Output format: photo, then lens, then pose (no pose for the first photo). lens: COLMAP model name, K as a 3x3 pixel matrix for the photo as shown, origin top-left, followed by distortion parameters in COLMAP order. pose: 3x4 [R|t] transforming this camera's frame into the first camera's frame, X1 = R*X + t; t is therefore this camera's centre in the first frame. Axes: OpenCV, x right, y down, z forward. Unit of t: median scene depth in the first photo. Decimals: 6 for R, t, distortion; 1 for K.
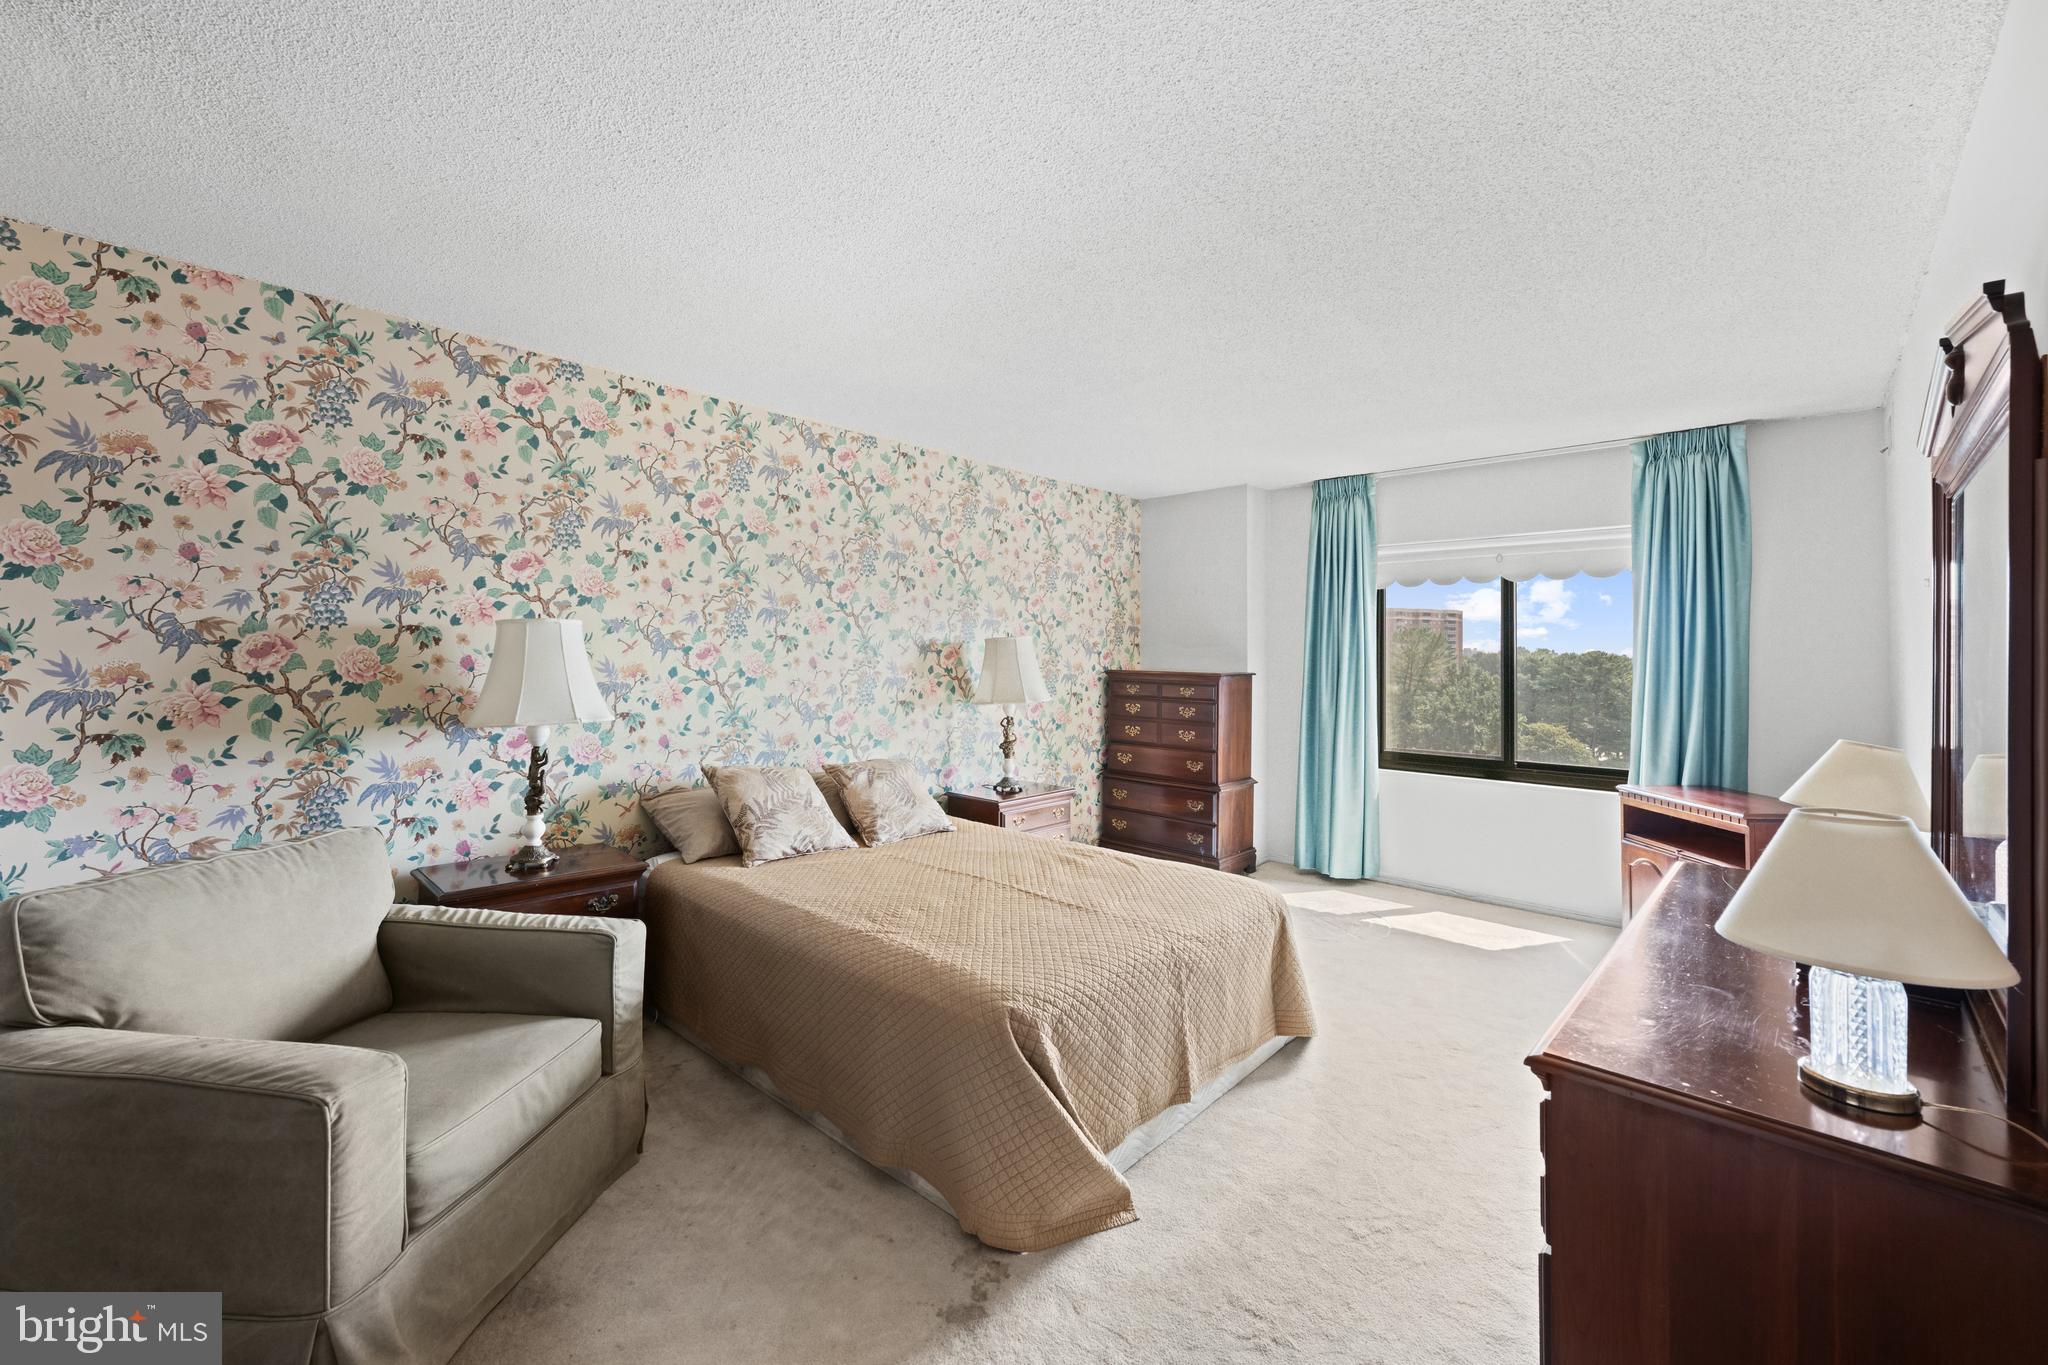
lens RADIAL K [[824.4, 0, 963.7], [0, 824.4, 641.7], [0, 0, 1]] dist [0.001506, -0.000428]
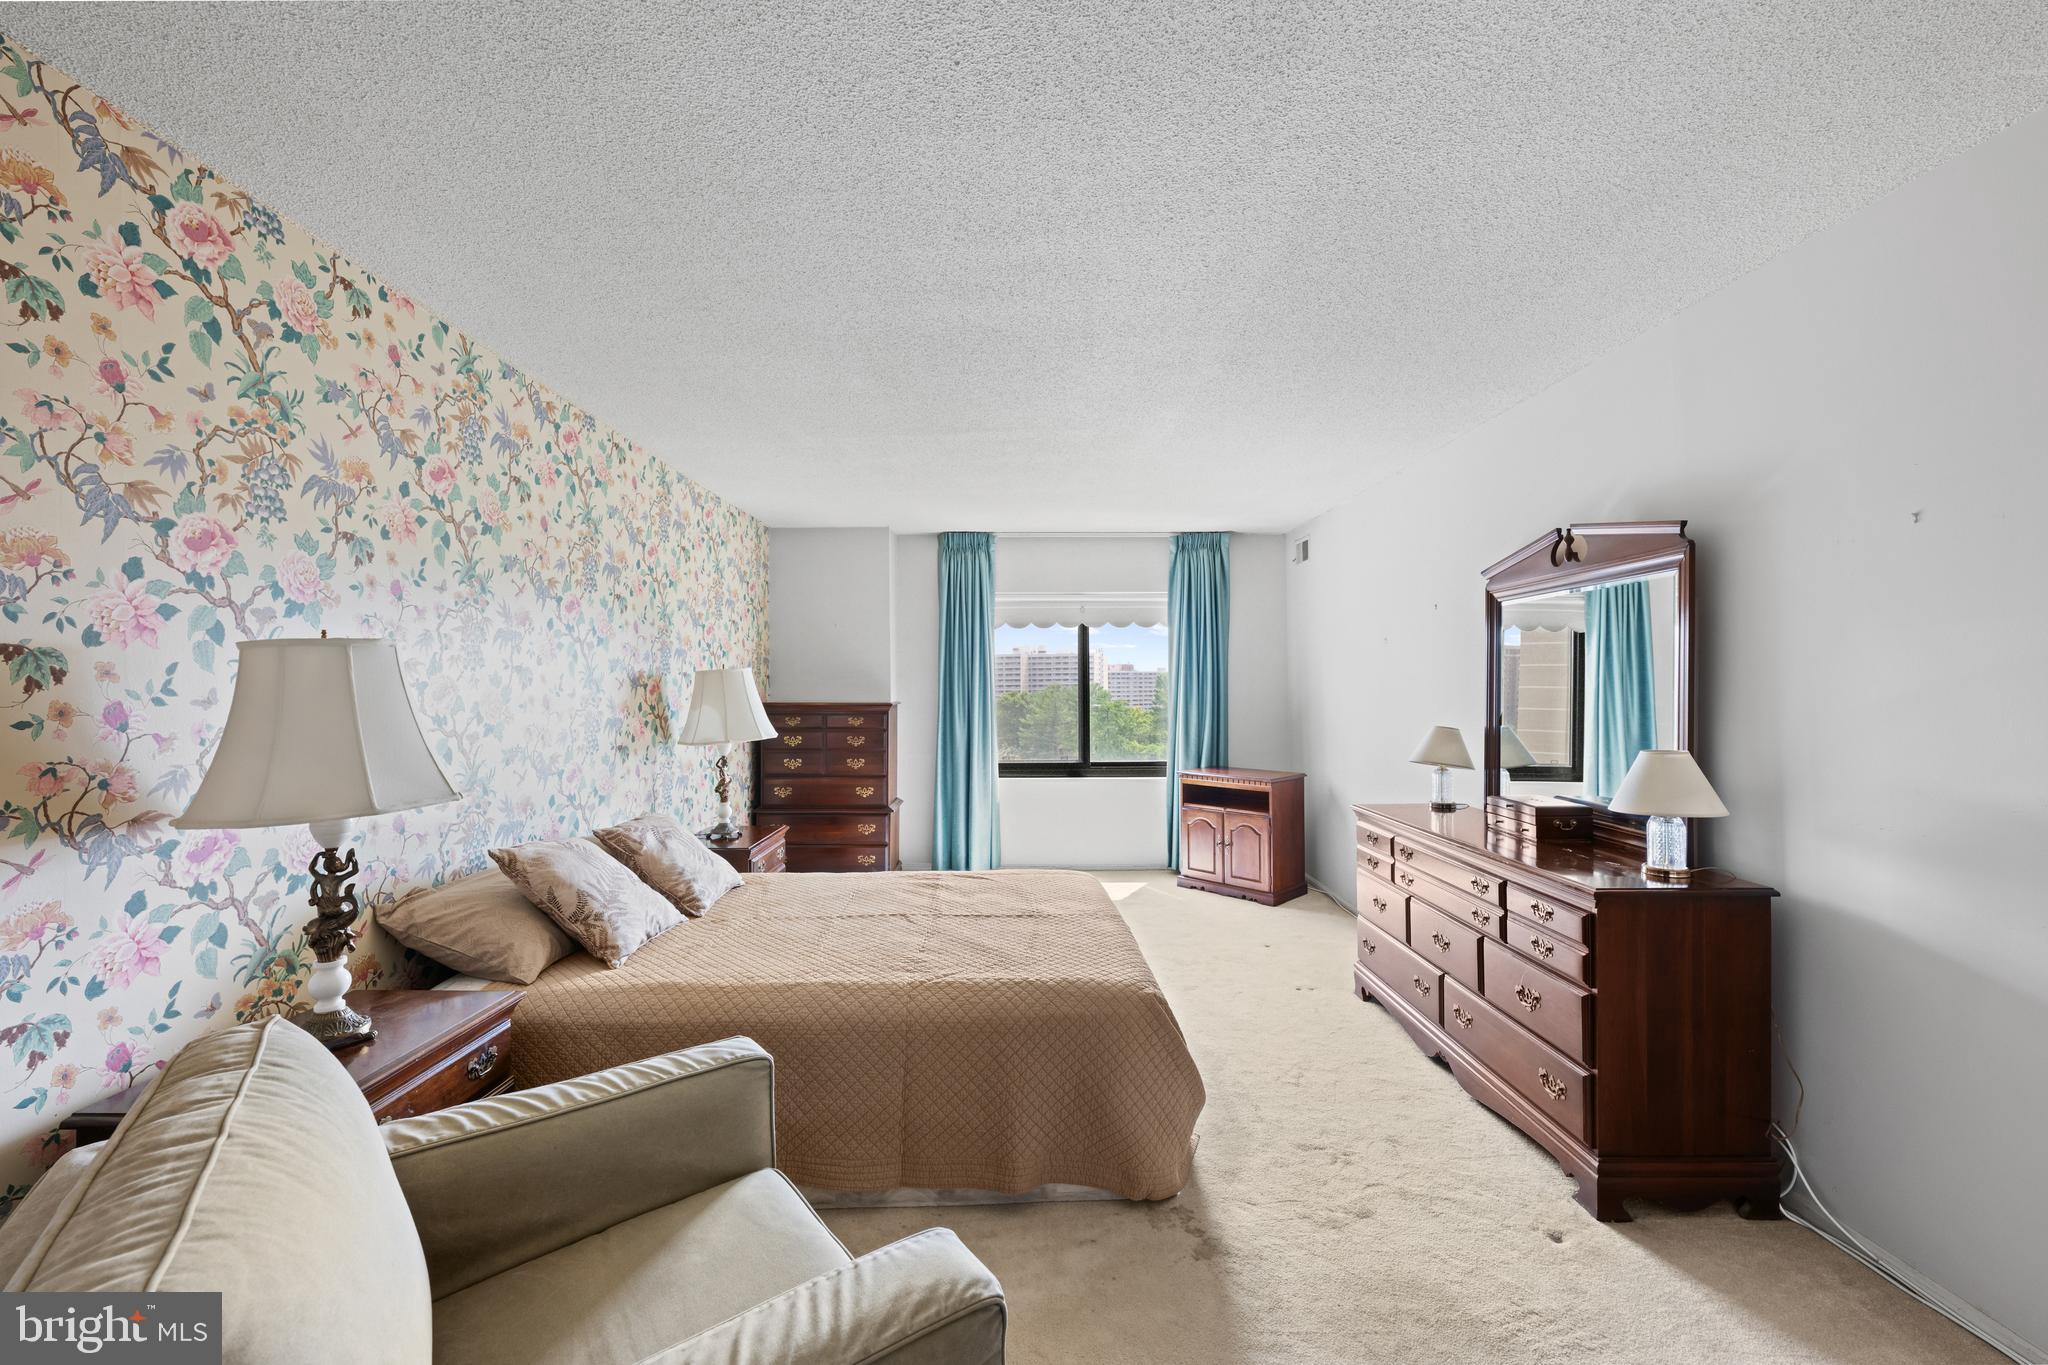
lens RADIAL K [[824.4, 0, 1013.2], [0, 824.4, 691.8], [0, 0, 1]] dist [0.001506, -0.000428]
pose [[0.715649, -0.017760, 0.698235, -0.510383], [0.001723, 0.999719, 0.023662, -0.001751], [-0.698458, -0.015731, 0.715478, 0.187701]]
